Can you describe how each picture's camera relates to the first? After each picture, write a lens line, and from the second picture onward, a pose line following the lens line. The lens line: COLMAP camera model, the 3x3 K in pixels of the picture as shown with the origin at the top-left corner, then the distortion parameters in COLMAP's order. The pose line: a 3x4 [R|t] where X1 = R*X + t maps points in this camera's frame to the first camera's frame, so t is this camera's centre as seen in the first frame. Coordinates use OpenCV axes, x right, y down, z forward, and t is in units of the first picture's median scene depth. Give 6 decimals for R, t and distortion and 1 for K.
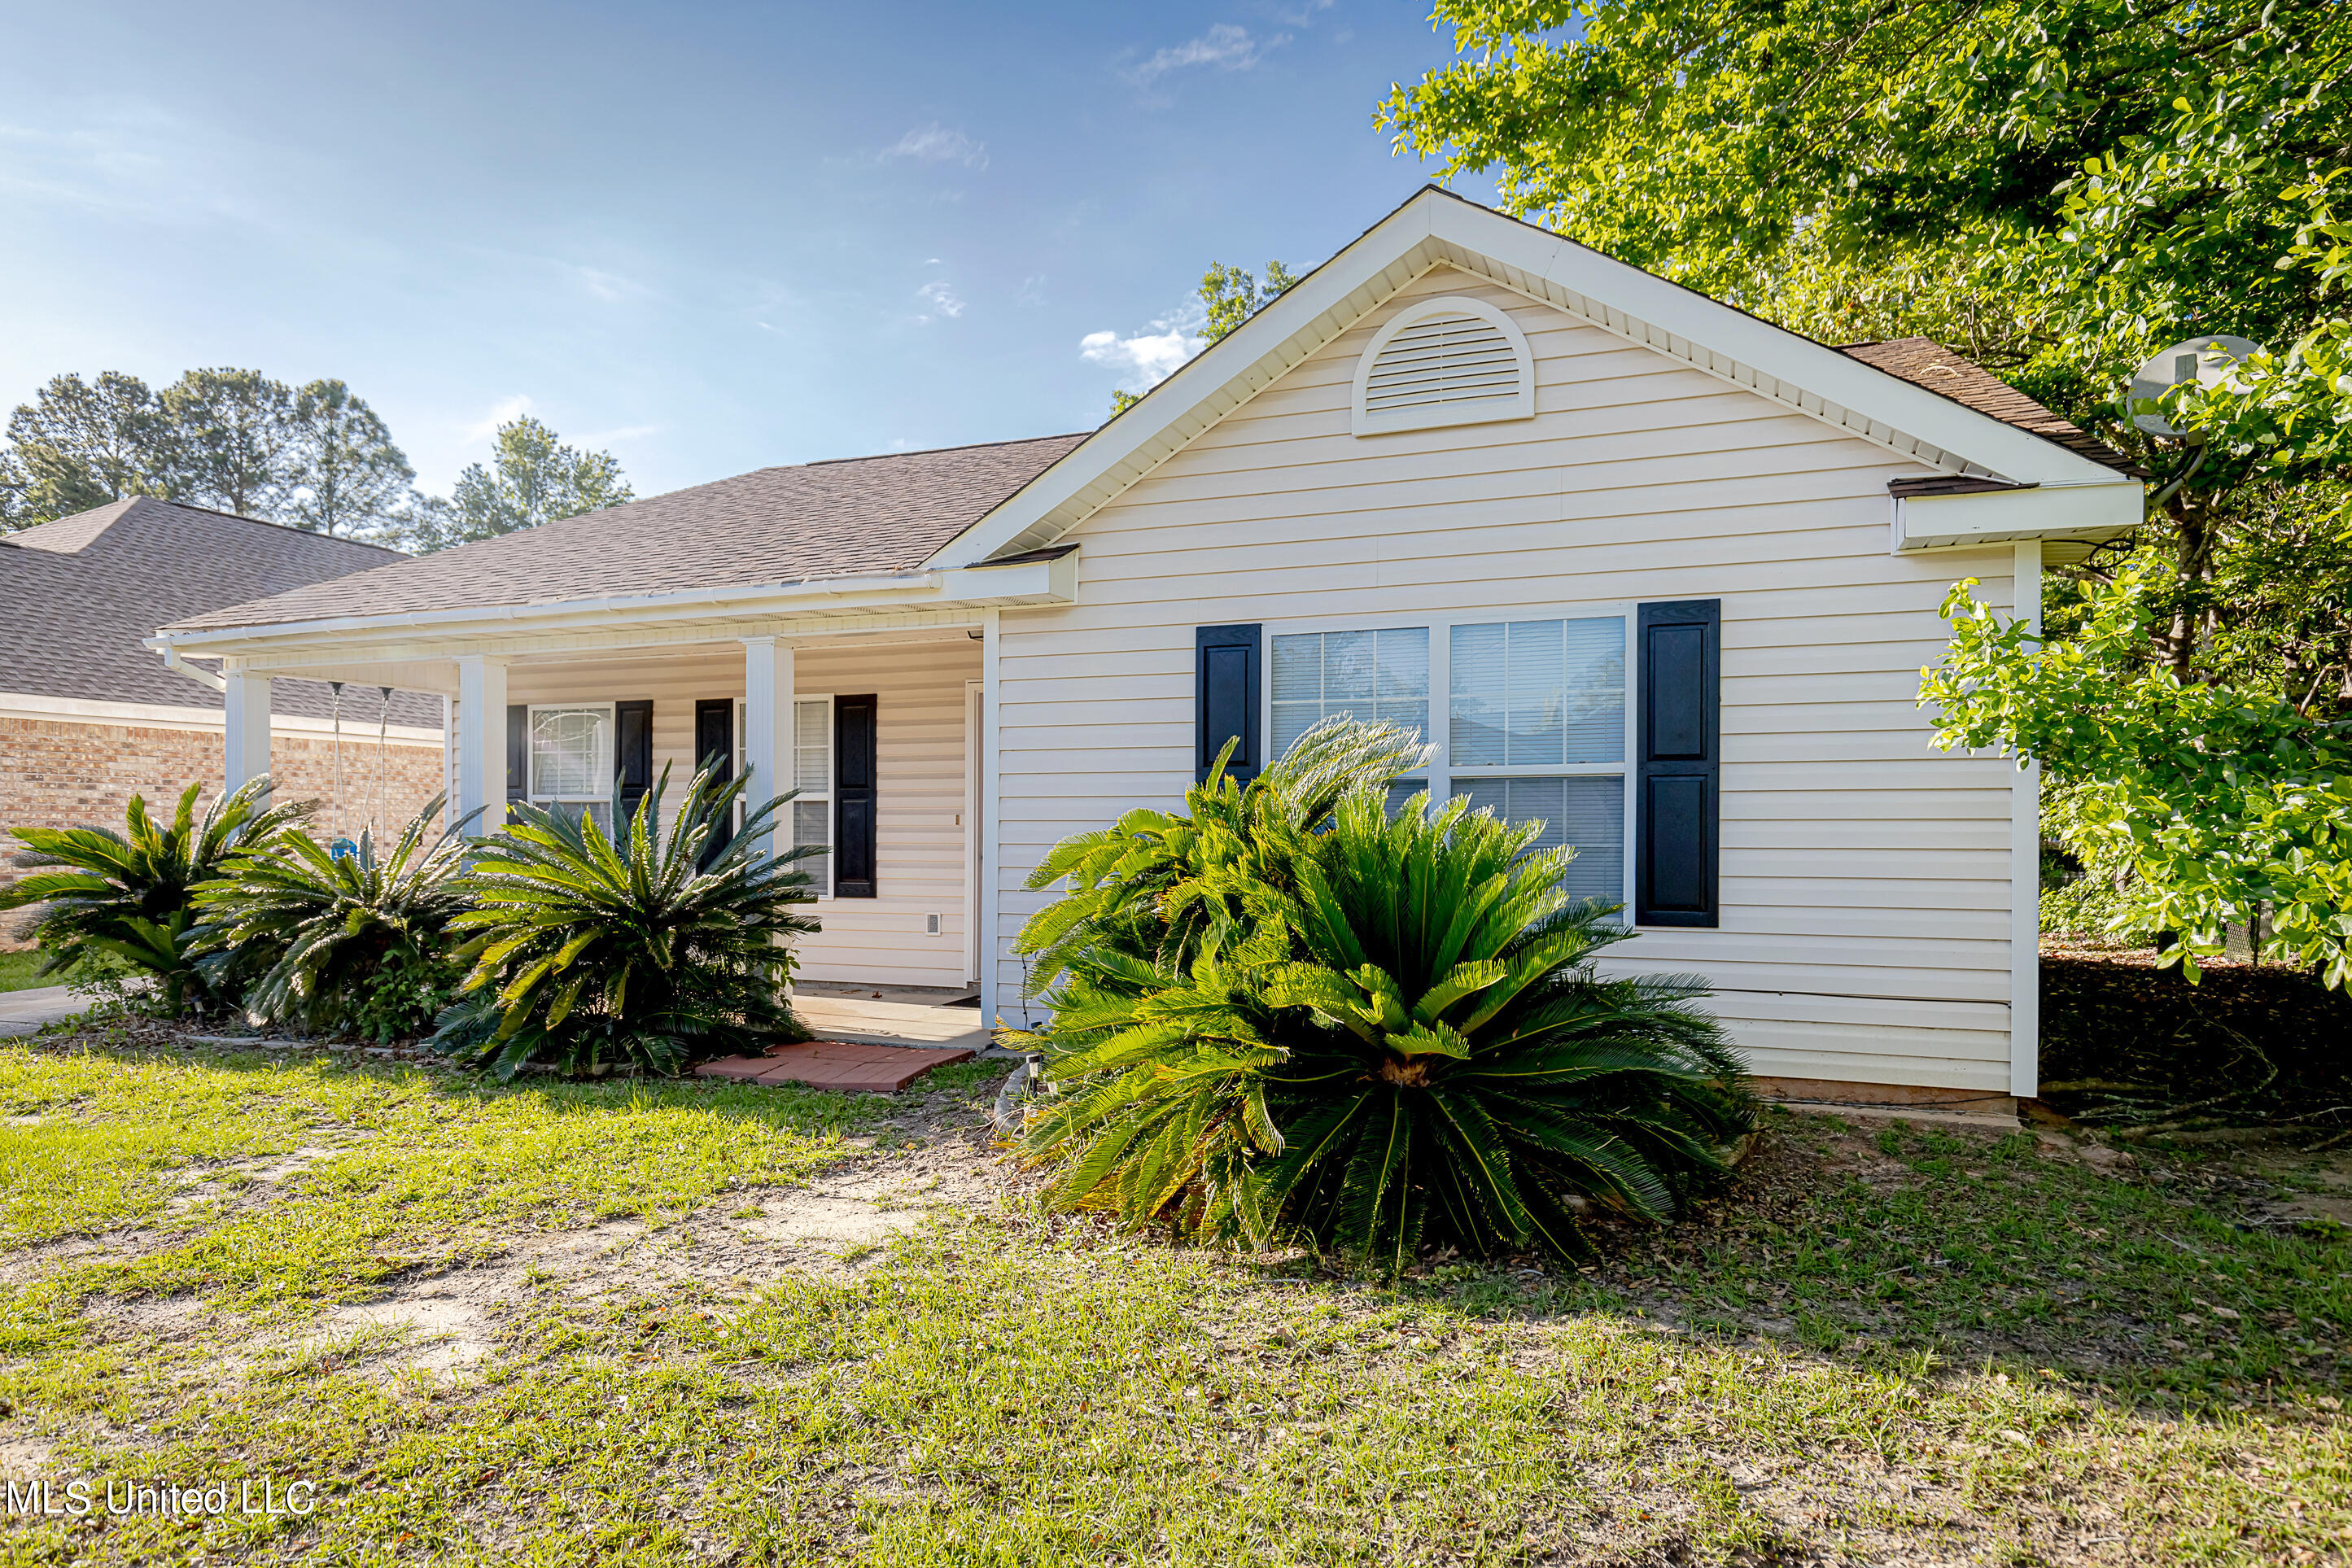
lens RADIAL K [[1420.3, 0, 1138.9], [0, 1420.3, 837.7], [0, 0, 1]] dist [0.000188, -0.000308]
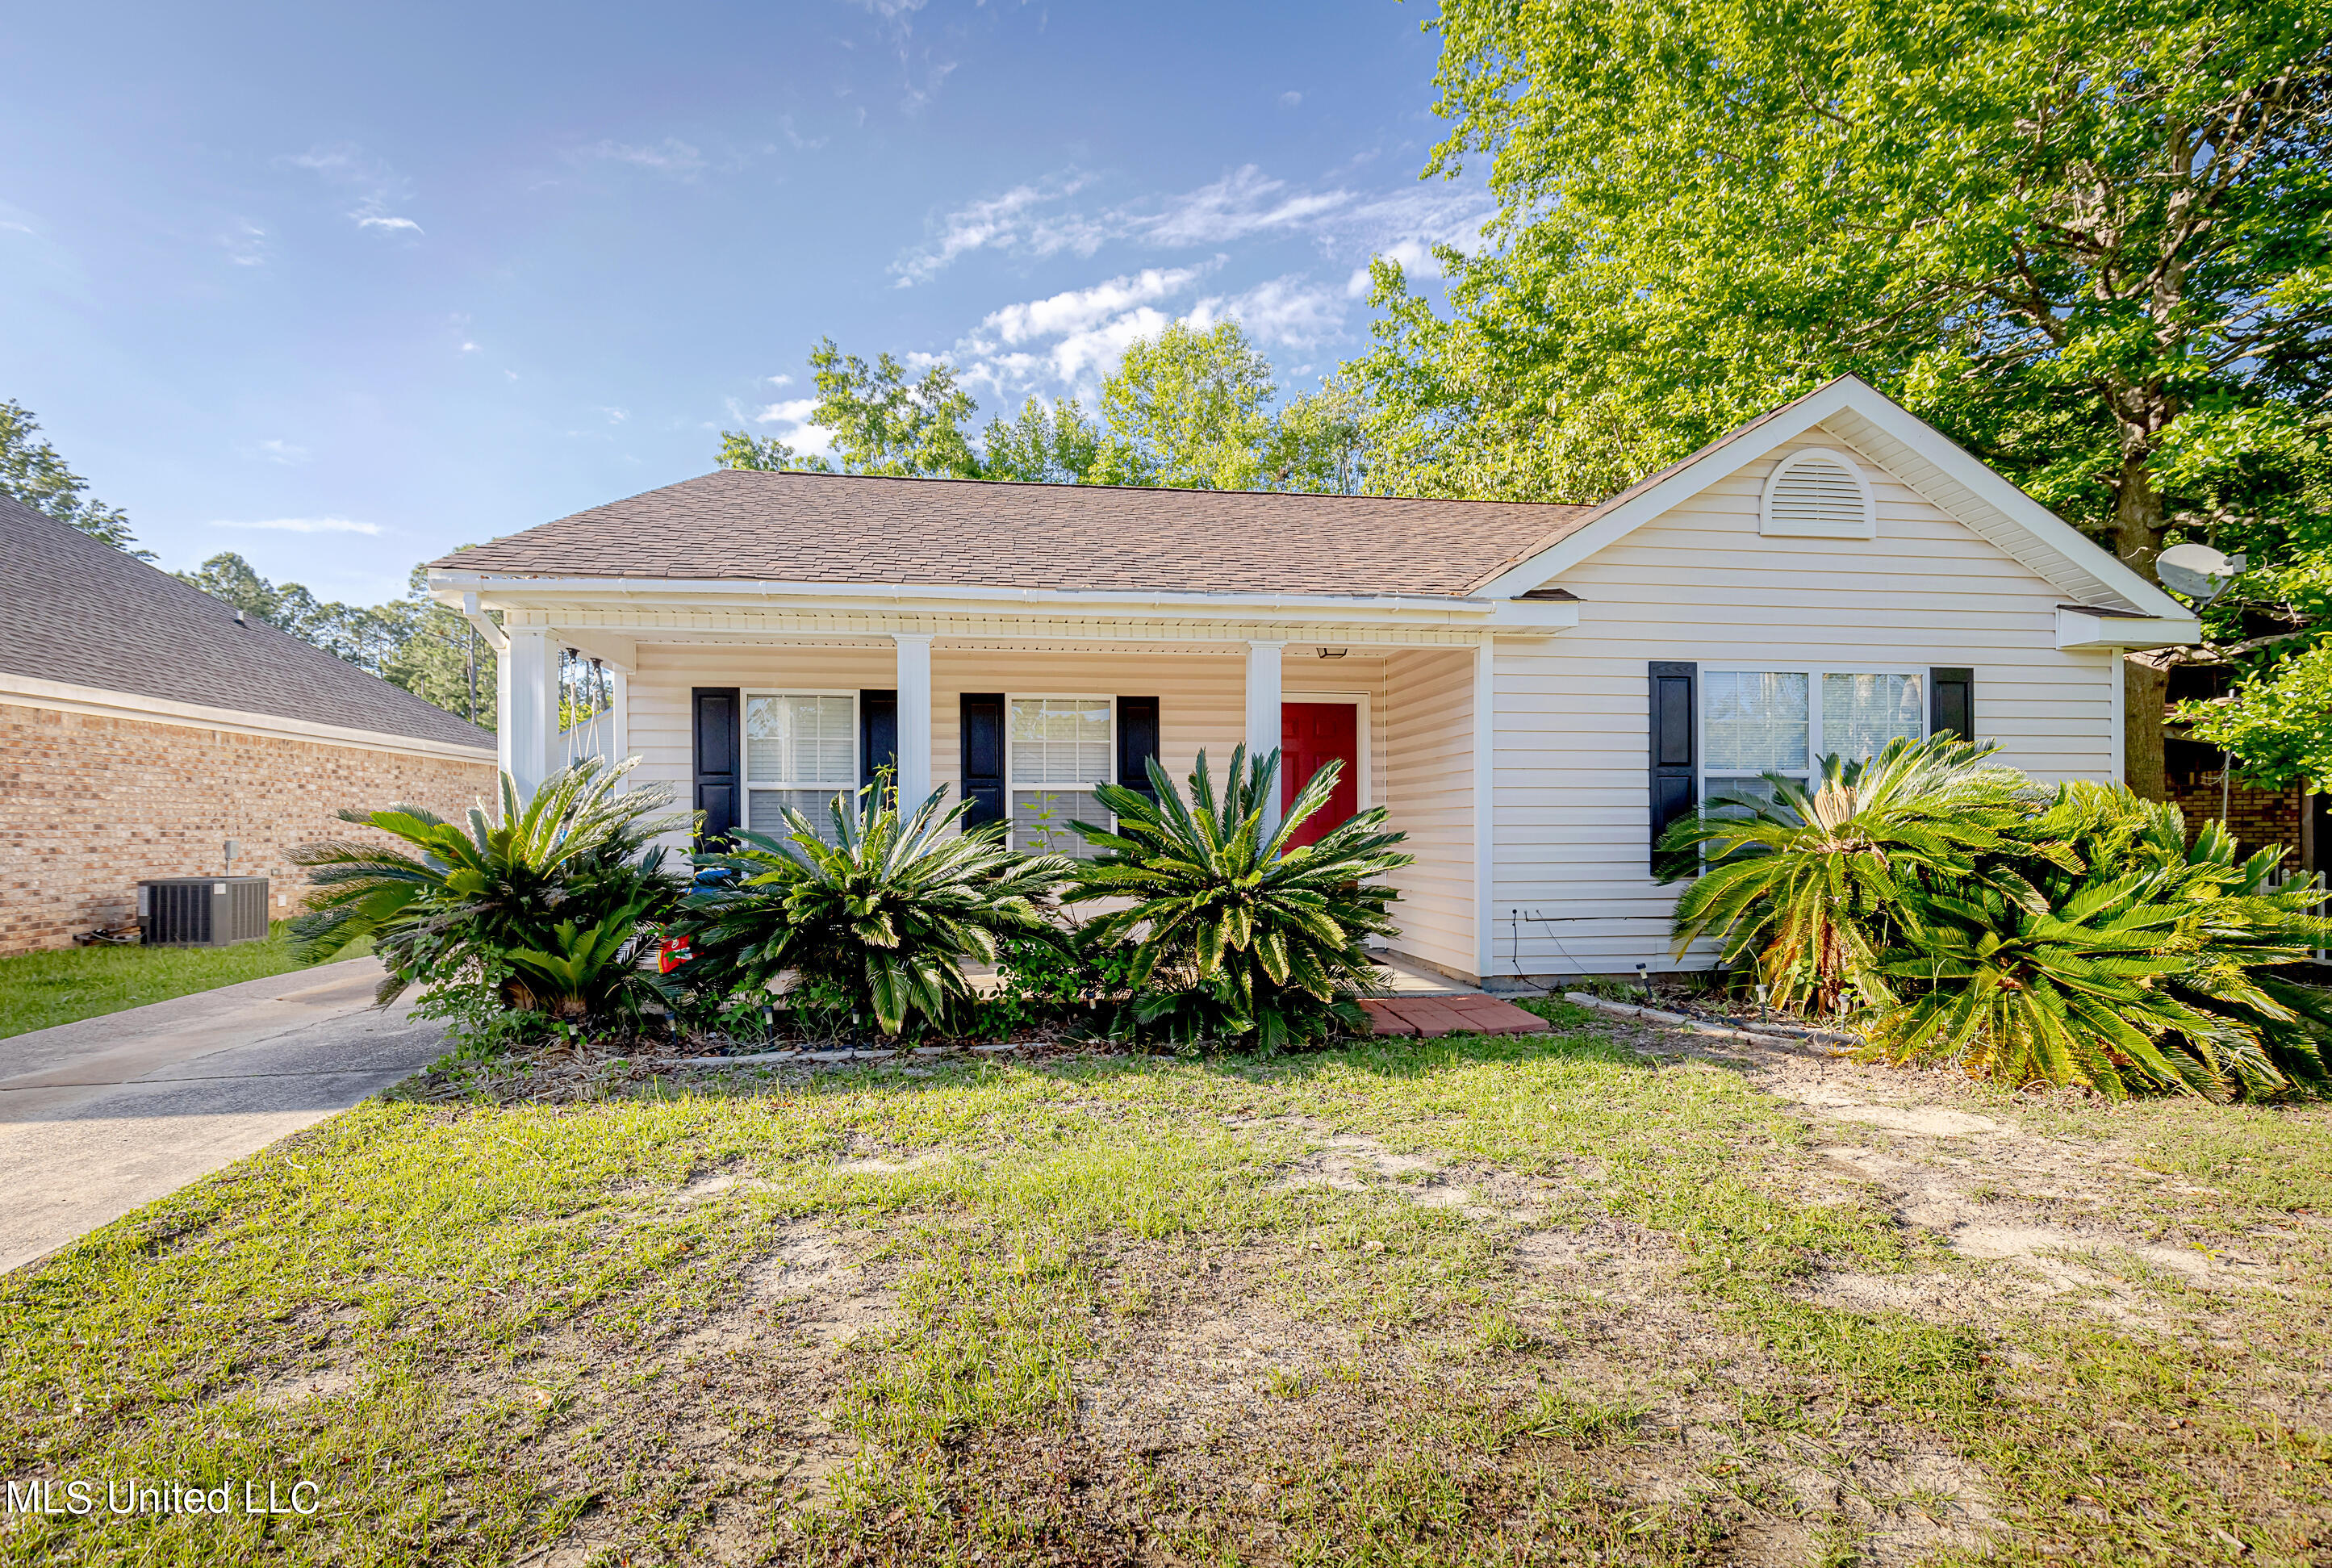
lens RADIAL K [[1094.5, 0, 1171.4], [0, 1094.5, 828.1], [0, 0, 1]] dist [0.004054, -0.000013]
pose [[0.865749, -0.007314, 0.500425, -0.861793], [0.006949, 0.999972, 0.002592, 0.002422], [-0.500431, 0.001233, 0.865776, 0.332205]]
